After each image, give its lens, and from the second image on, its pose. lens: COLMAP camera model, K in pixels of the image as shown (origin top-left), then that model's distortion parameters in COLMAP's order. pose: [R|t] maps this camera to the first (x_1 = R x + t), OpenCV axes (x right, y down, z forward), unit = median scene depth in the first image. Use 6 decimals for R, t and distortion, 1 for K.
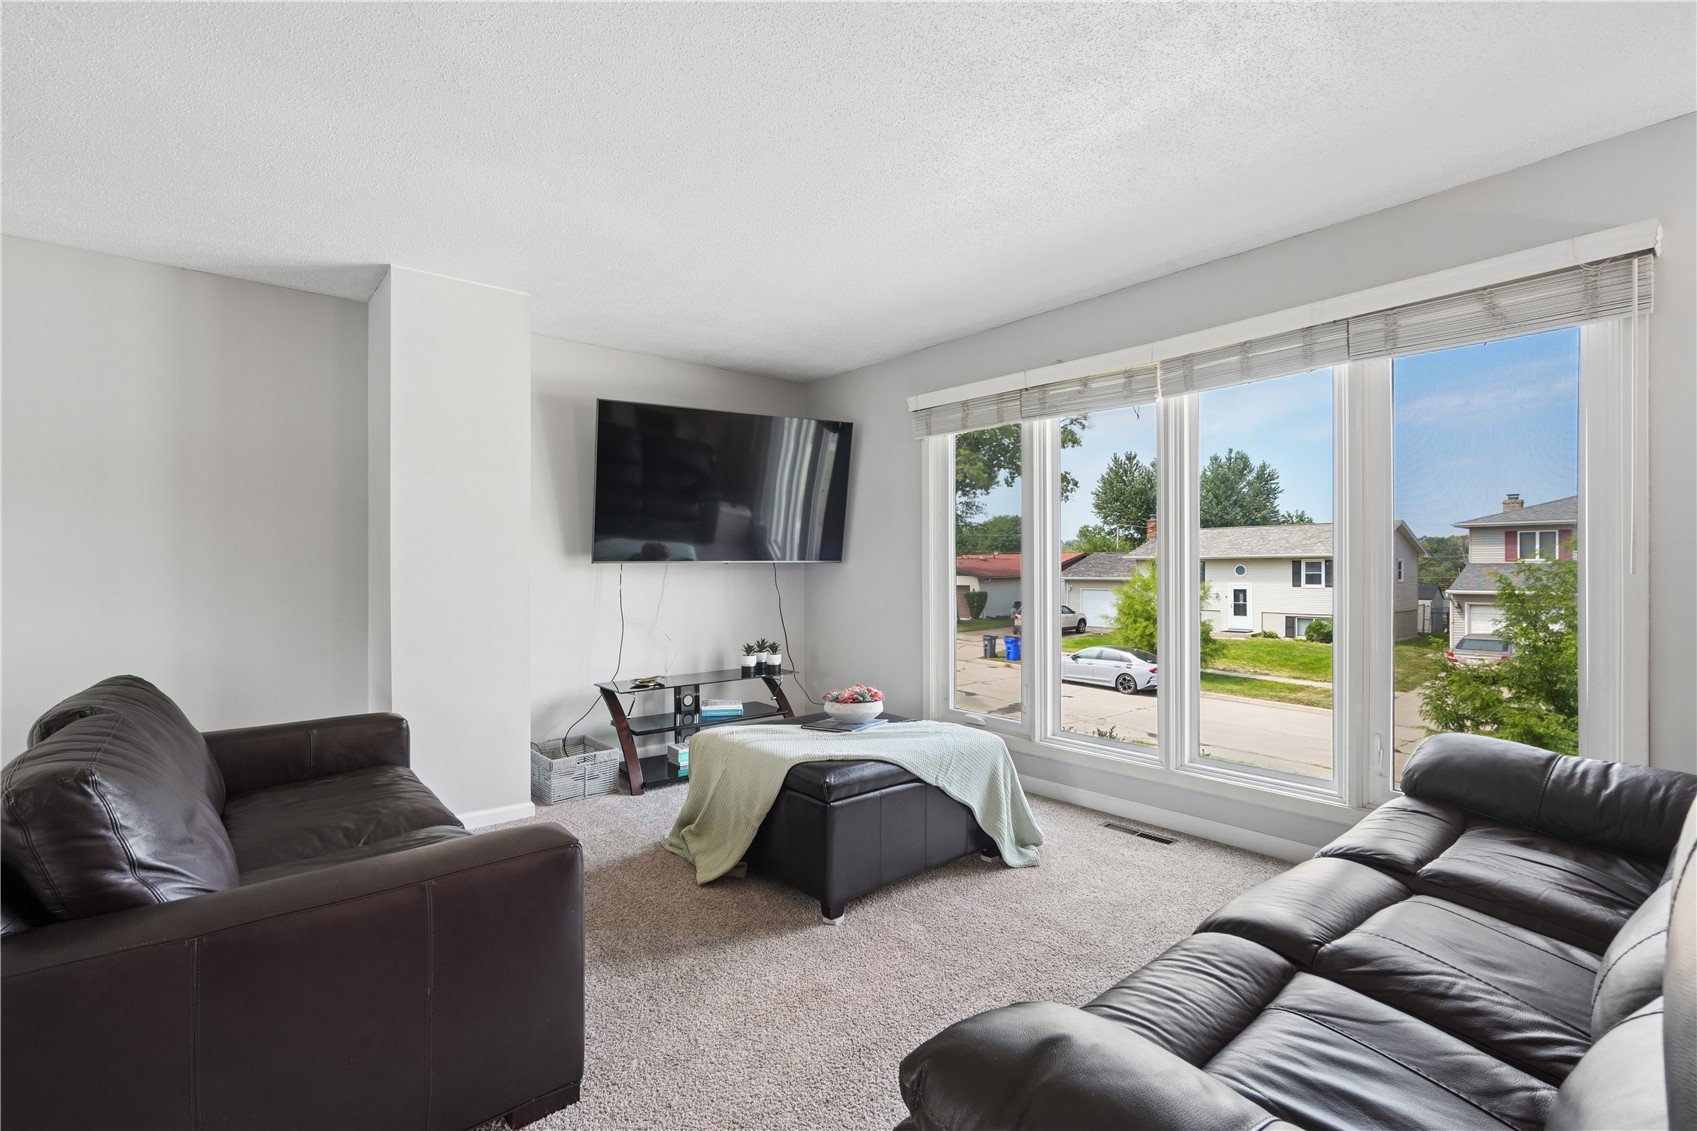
lens RADIAL K [[788.0, 0, 850.9], [0, 788.0, 570.6], [0, 0, 1]] dist [-0.003720, -0.000911]
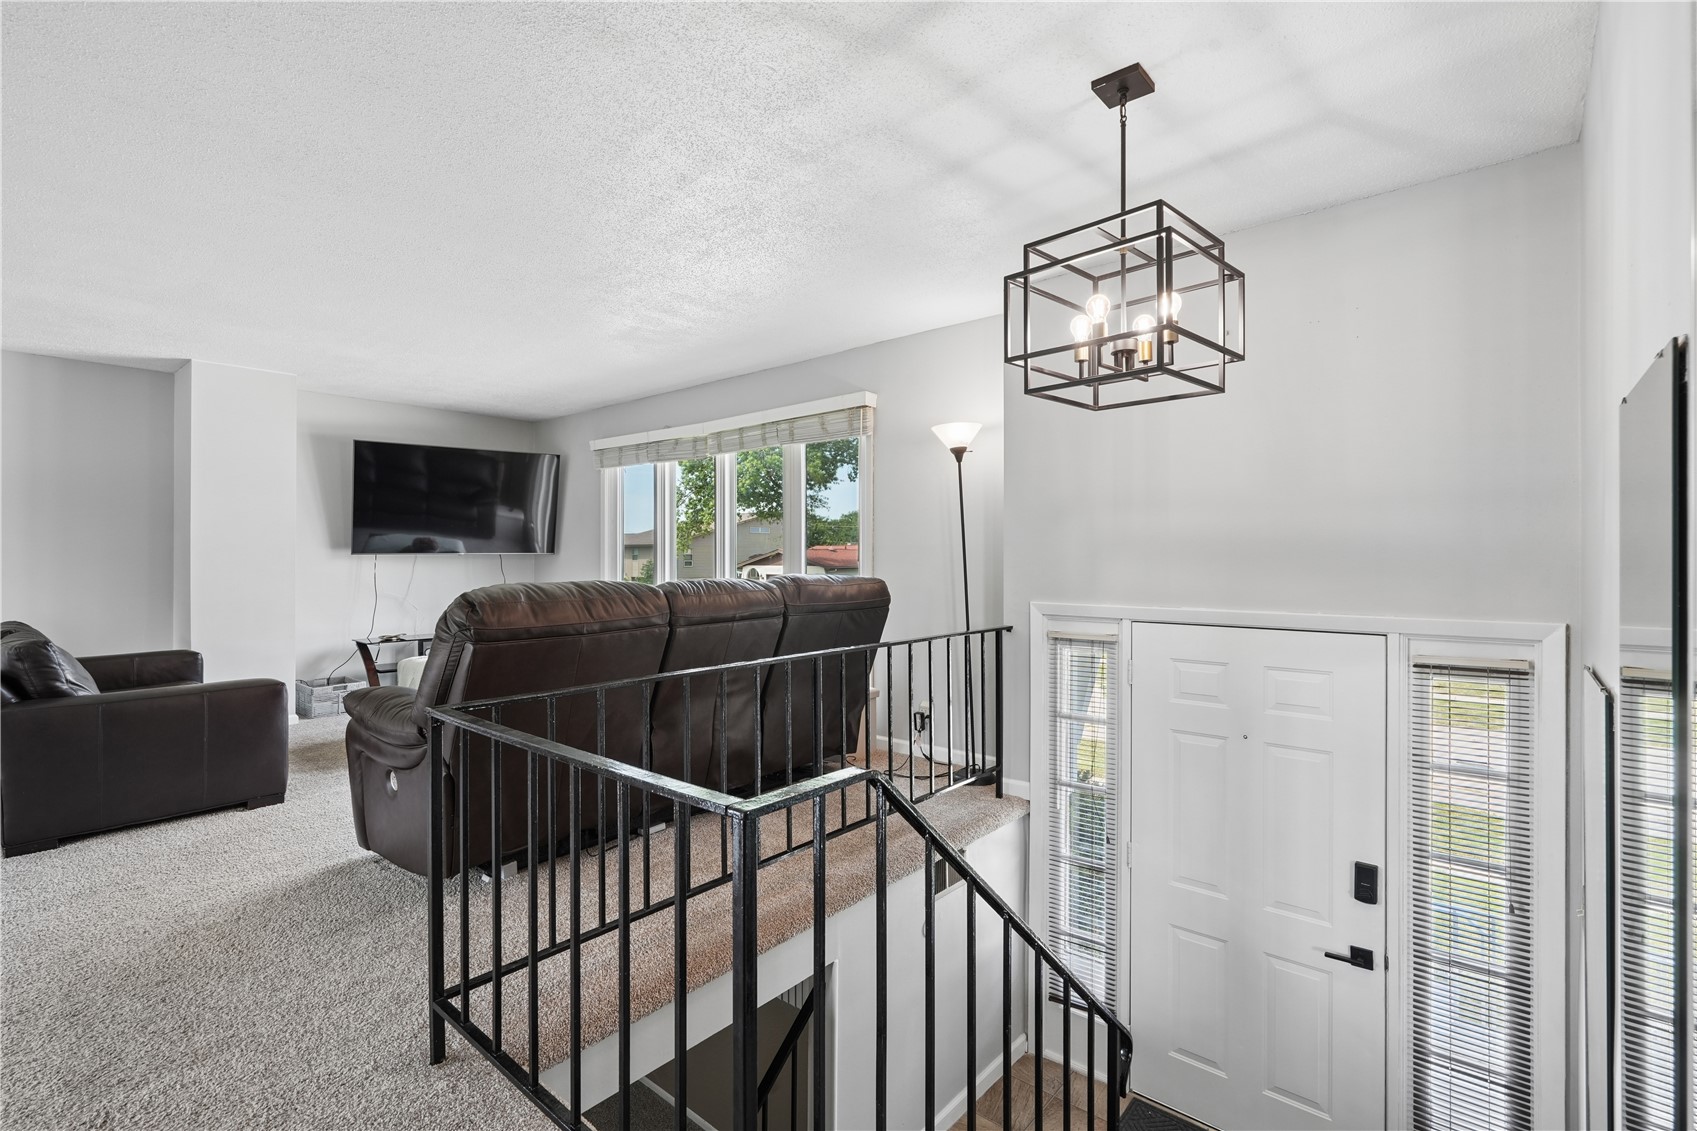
lens RADIAL K [[788.0, 0, 845.8], [0, 788.0, 558.2], [0, 0, 1]] dist [-0.003720, -0.000911]
pose [[0.986958, 0.001285, 0.160971, 0.326260], [-0.000651, 0.999992, -0.003997, 0.002490], [-0.160975, 0.003840, 0.986951, -0.544933]]
